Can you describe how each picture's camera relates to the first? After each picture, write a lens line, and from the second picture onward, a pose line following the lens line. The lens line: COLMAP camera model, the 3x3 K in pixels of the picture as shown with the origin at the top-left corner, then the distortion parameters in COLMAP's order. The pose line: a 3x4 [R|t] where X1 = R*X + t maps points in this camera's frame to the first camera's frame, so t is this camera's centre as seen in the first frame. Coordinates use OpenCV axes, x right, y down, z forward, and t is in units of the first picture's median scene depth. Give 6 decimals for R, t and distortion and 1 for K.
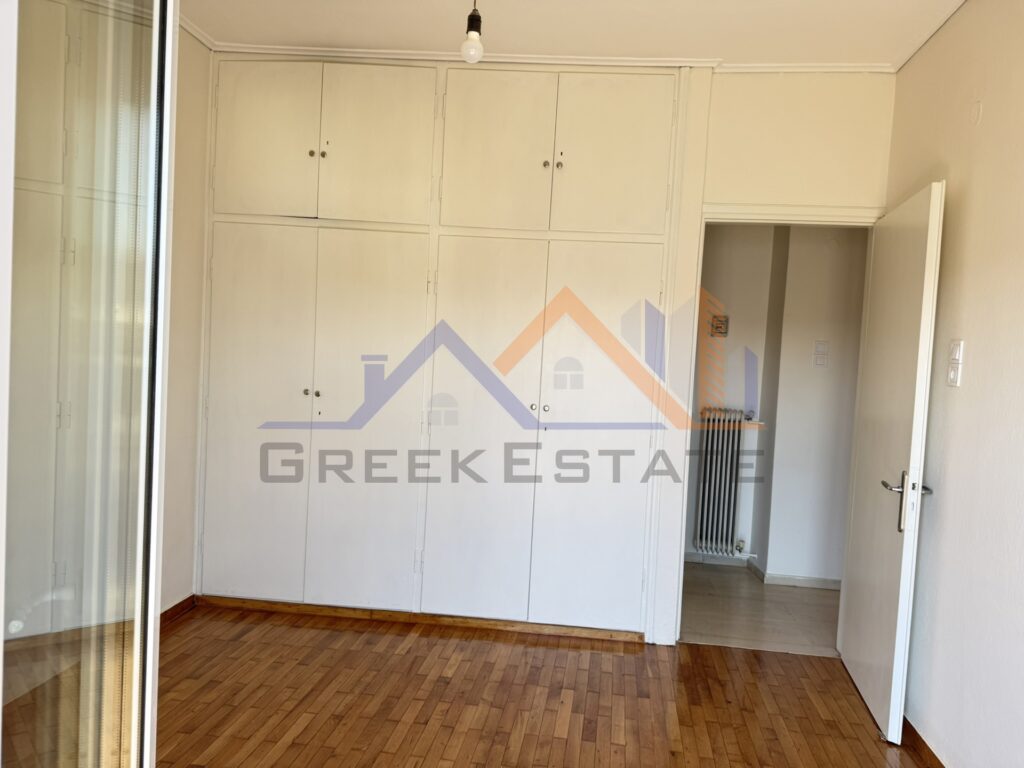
lens RADIAL K [[728.4, 0, 510.2], [0, 728.4, 386.2], [0, 0, 1]] dist [0.002341, -0.009471]
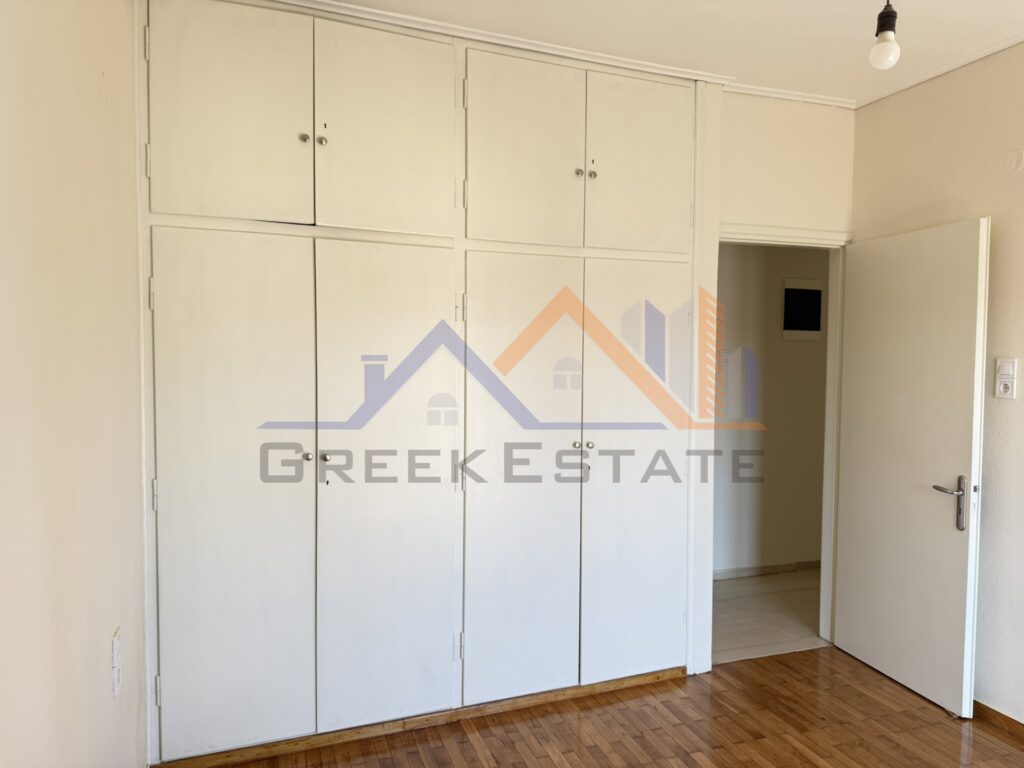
lens RADIAL K [[728.4, 0, 510.2], [0, 728.4, 386.2], [0, 0, 1]] dist [0.002341, -0.009471]
pose [[0.890726, -0.069893, 0.449136, -0.445760], [0.064573, 0.997543, 0.027174, -0.074819], [-0.449931, 0.004797, 0.893050, 0.247296]]
